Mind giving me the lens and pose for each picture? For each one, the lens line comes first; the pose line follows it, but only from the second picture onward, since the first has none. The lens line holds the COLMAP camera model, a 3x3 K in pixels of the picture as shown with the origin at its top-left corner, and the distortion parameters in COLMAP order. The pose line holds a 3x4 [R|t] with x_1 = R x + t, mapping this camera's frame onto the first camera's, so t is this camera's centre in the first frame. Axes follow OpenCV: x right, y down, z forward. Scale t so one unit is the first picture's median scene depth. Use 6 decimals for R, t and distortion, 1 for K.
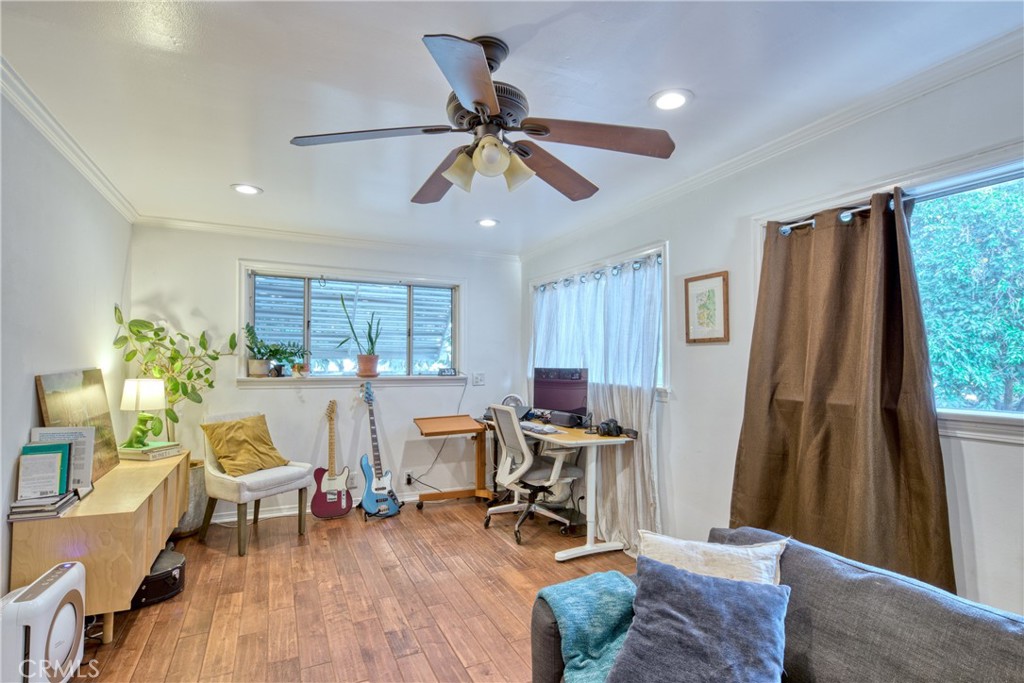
lens RADIAL K [[499.5, 0, 507.1], [0, 499.5, 352.1], [0, 0, 1]] dist [-0.001235, -0.003274]
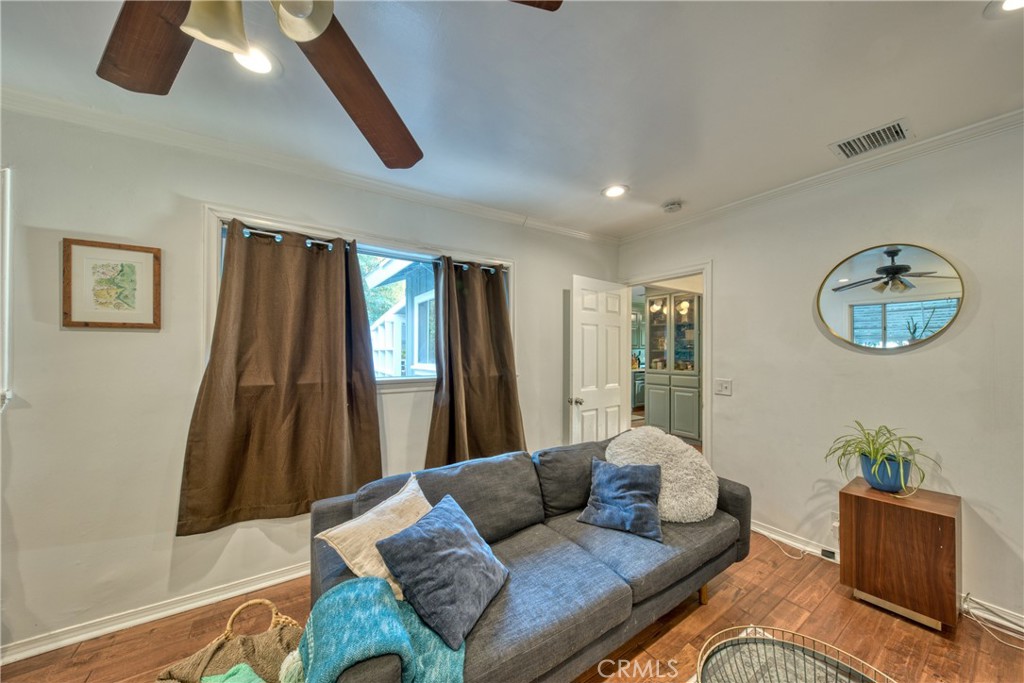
lens RADIAL K [[351.6, 0, 518.5], [0, 351.6, 349.3], [0, 0, 1]] dist [0.005468, -0.000332]
pose [[-0.146396, 0.003080, 0.989221, -0.203118], [-0.016849, 0.999842, -0.005607, 0.005727], [-0.989083, -0.017488, -0.146321, 0.343017]]
